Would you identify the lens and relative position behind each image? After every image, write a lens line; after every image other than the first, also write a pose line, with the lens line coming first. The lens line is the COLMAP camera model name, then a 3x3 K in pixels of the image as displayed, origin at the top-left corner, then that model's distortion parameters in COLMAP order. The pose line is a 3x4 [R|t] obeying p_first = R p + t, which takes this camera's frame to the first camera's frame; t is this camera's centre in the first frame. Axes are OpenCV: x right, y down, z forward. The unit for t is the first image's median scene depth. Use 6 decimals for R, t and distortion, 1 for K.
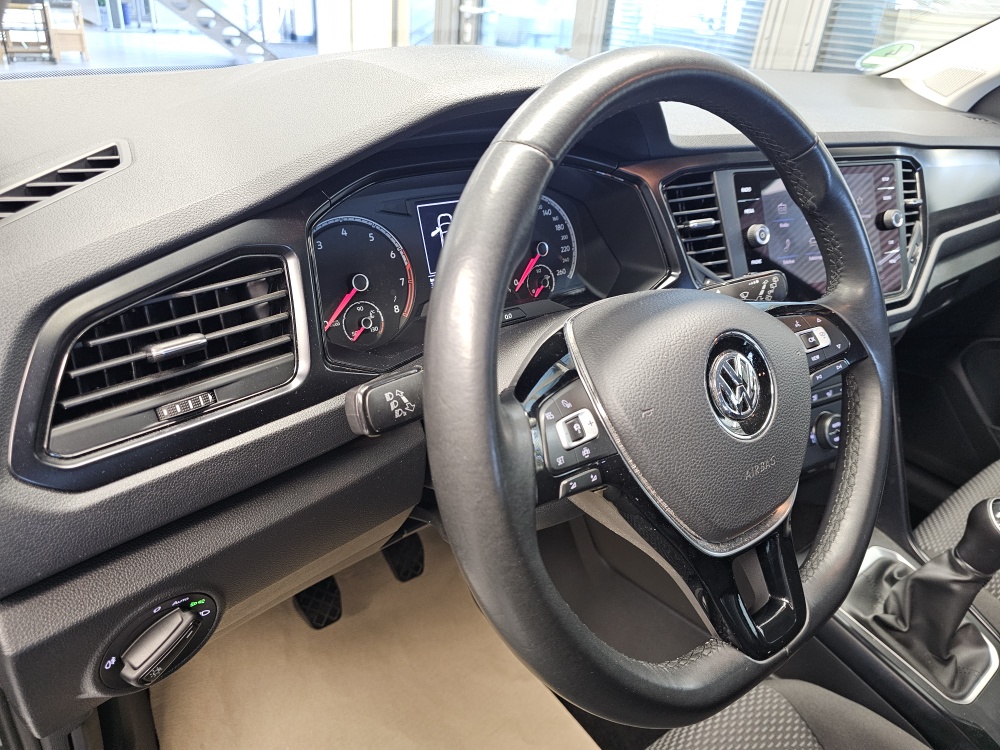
lens RADIAL K [[674.8, 0, 488.3], [0, 674.8, 370.9], [0, 0, 1]] dist [0.068520, -0.091353]
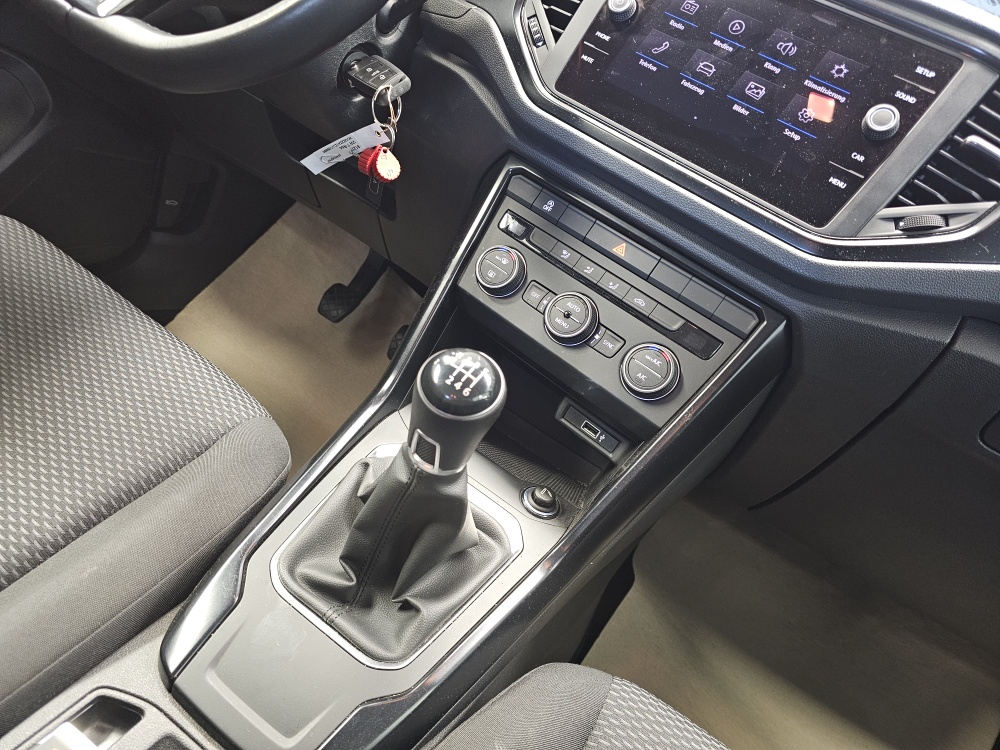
lens RADIAL K [[672.6, 0, 495.4], [0, 672.6, 377.4], [0, 0, 1]] dist [0.045427, -0.054436]
pose [[0.397601, 0.533315, -0.746651, 1.409418], [-0.709468, 0.694717, 0.118419, 0.141928], [0.581866, 0.482642, 0.654590, 0.720267]]
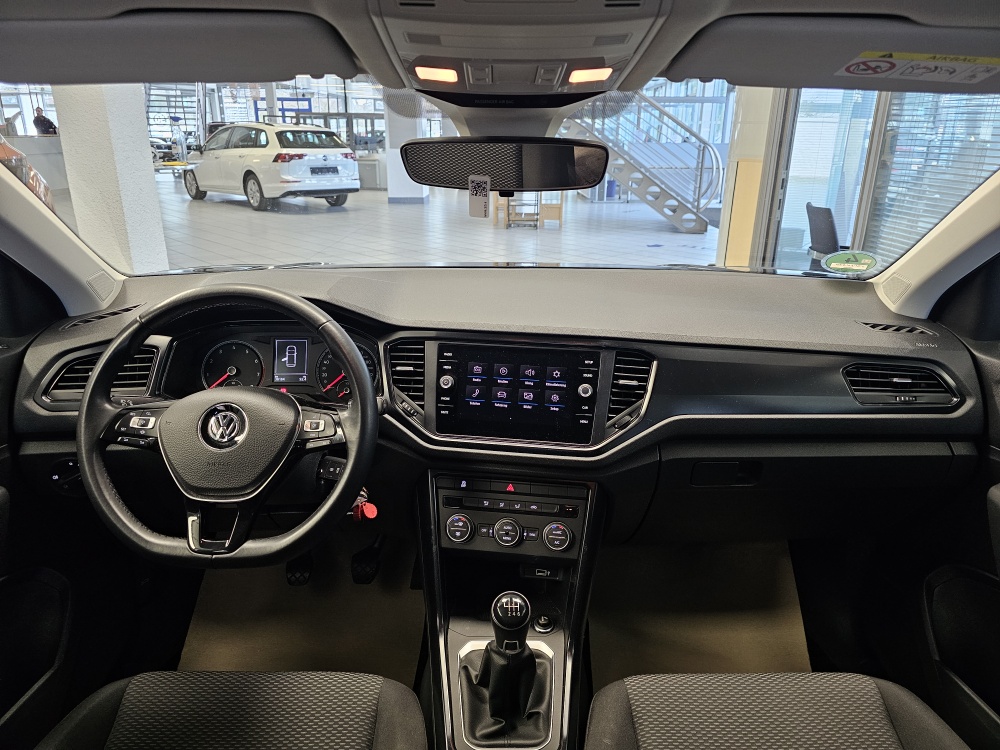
lens RADIAL K [[663.4, 0, 501.2], [0, 663.4, 369.7], [0, 0, 1]] dist [0.077944, -0.105005]
pose [[0.797796, 0.128741, -0.589023, 1.699700], [-0.246428, 0.961237, -0.123678, -0.079683], [0.550268, 0.243822, 0.798596, -0.218408]]
